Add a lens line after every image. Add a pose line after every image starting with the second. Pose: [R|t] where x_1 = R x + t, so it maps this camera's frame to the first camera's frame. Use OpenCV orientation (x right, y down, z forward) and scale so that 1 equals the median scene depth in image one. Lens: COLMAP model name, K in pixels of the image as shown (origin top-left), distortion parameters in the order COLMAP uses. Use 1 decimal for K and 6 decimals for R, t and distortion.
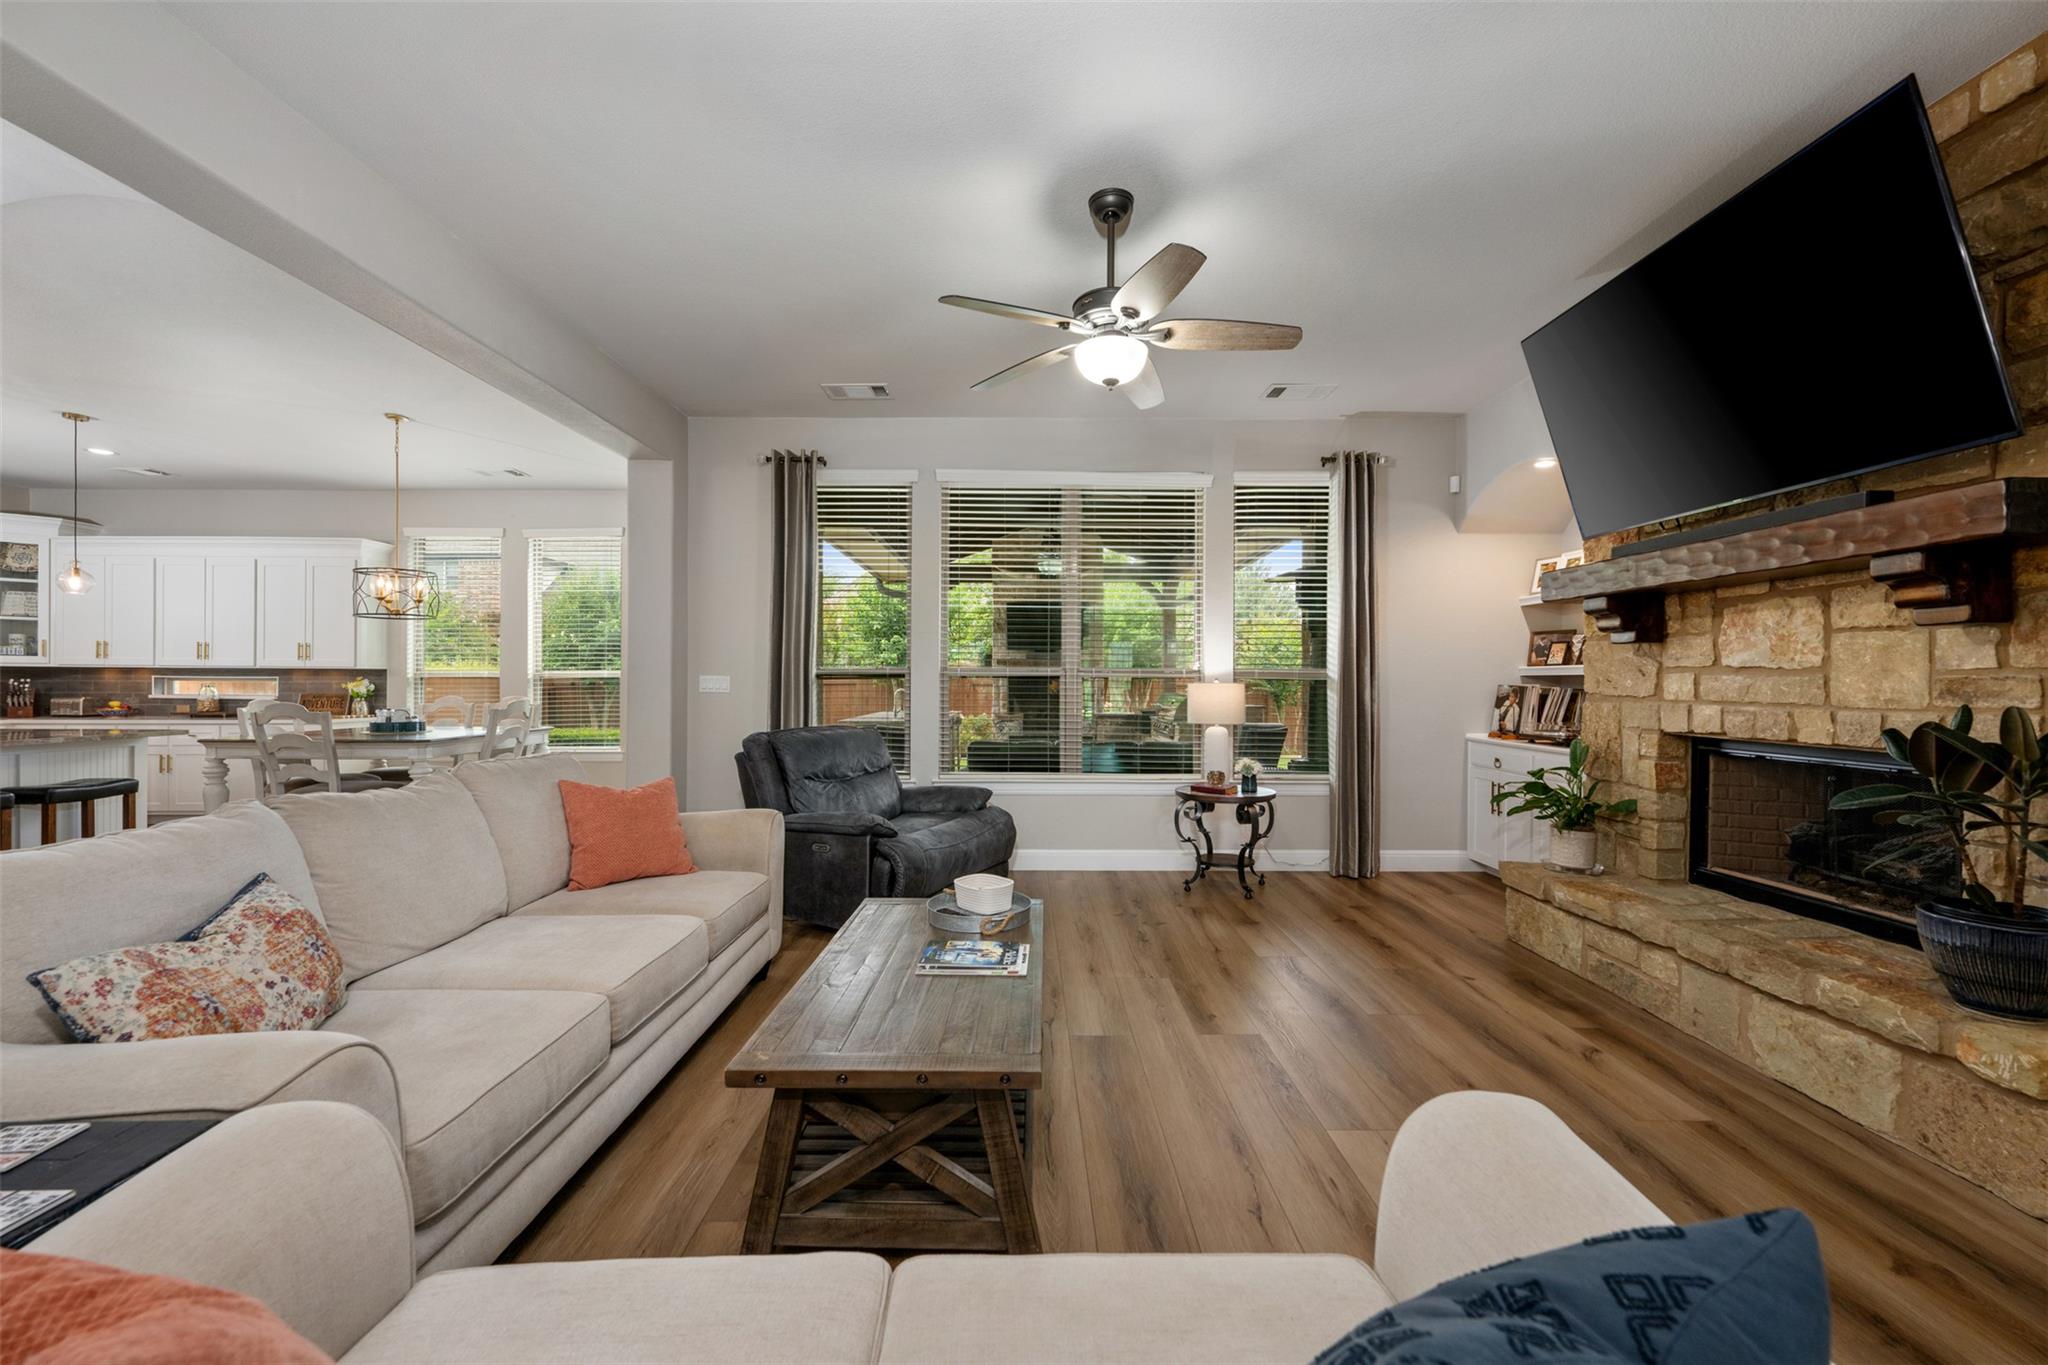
lens RADIAL K [[825.7, 0, 1023.7], [0, 825.7, 684.3], [0, 0, 1]] dist [0.001304, 0.000754]
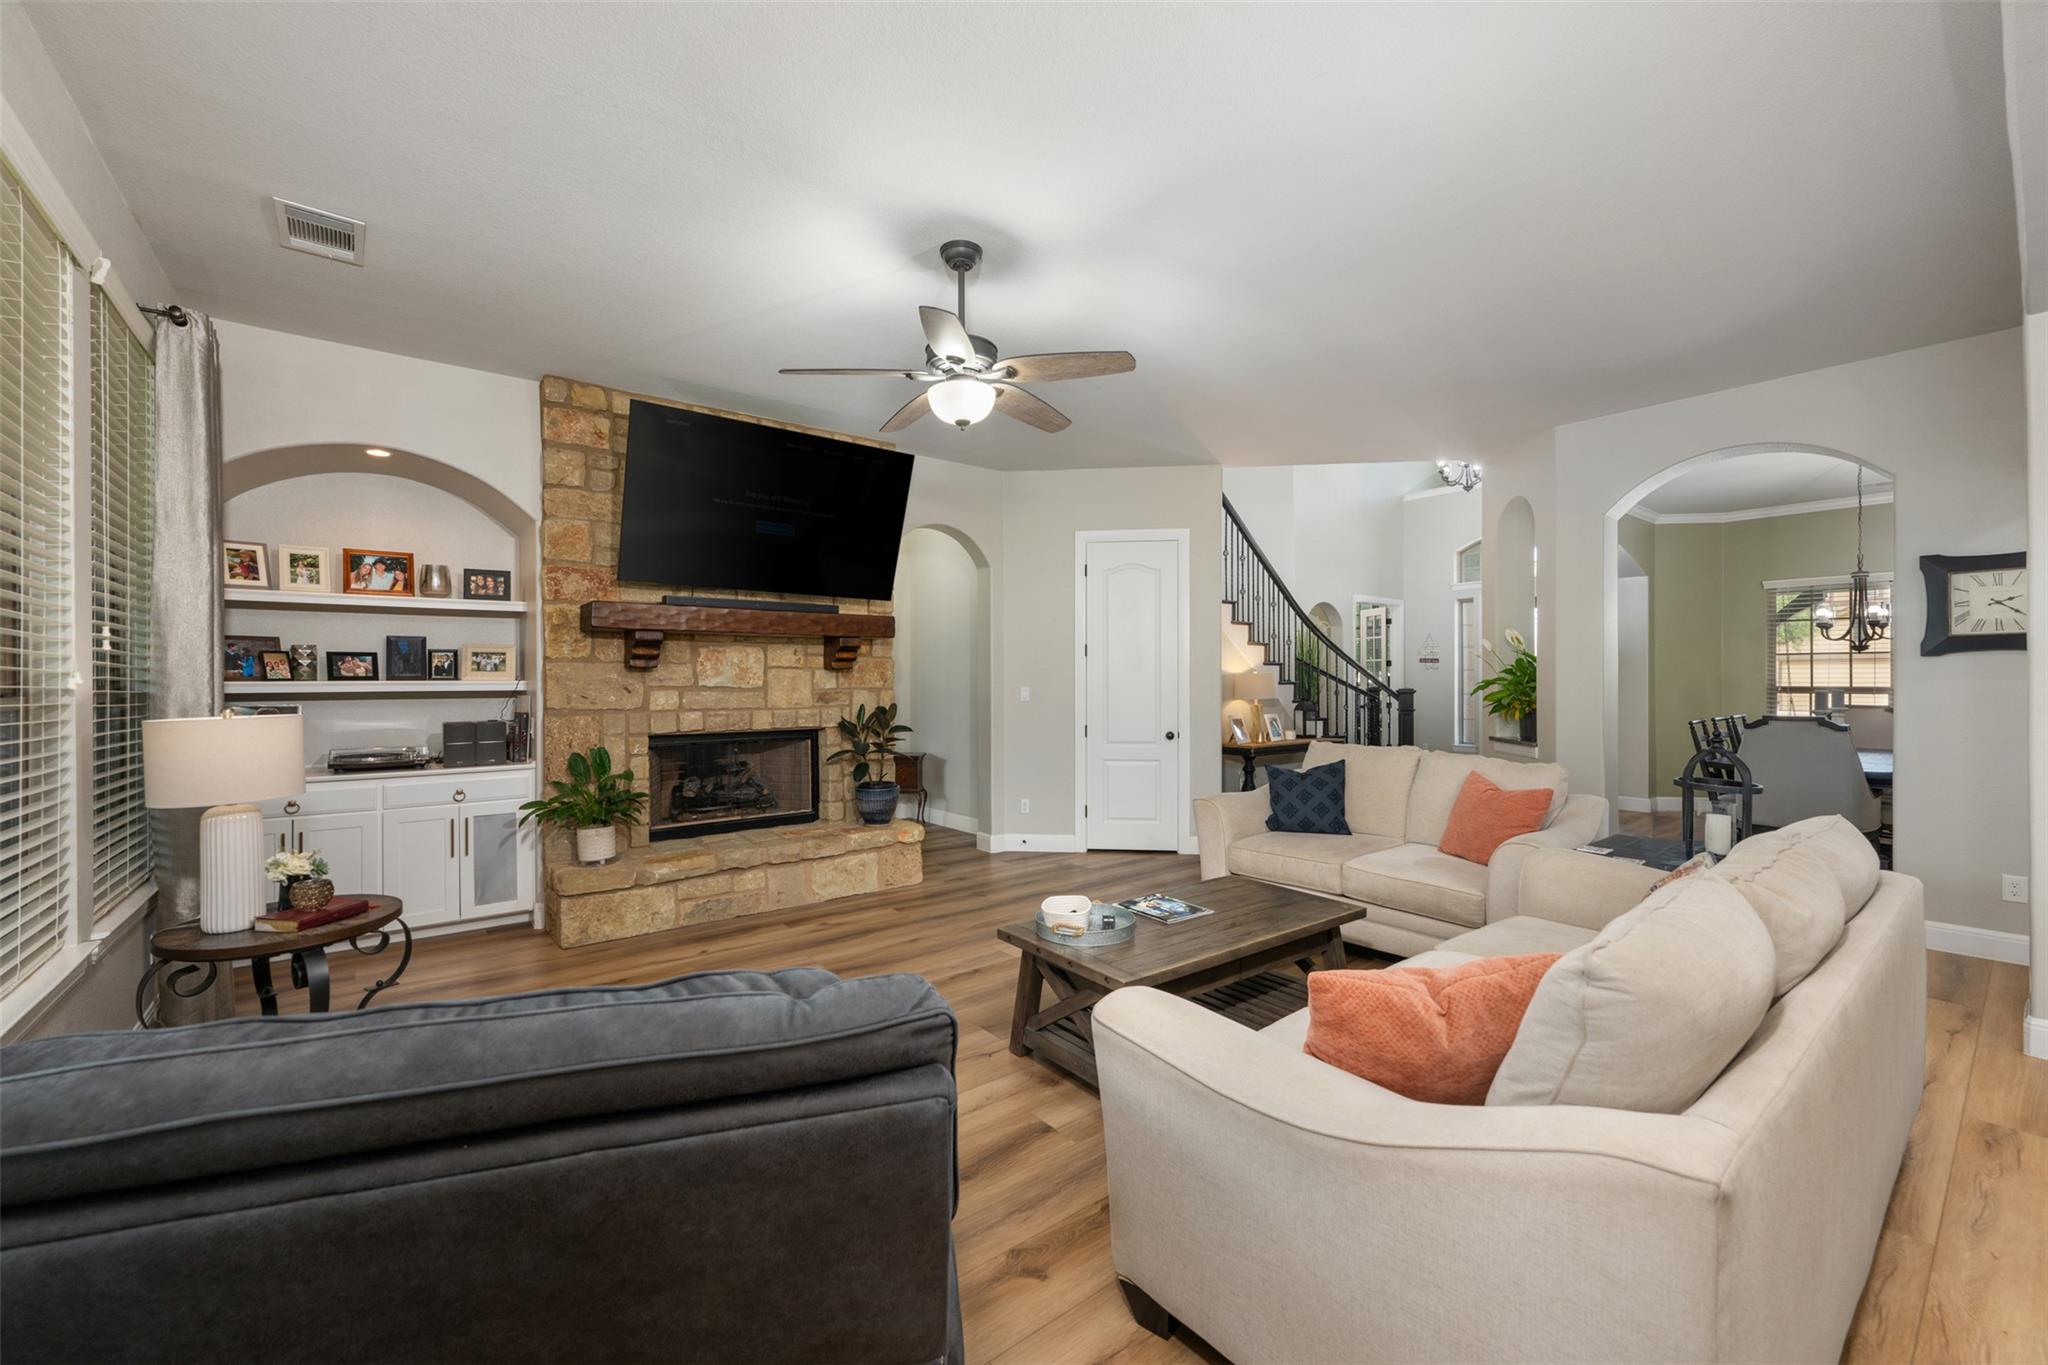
lens RADIAL K [[825.7, 0, 1025.6], [0, 825.7, 688.2], [0, 0, 1]] dist [0.001304, 0.000754]
pose [[-0.624950, -0.009591, 0.780606, -0.729798], [0.006502, 0.999826, 0.017490, -0.041356], [-0.780638, 0.016006, -0.624779, 1.508991]]
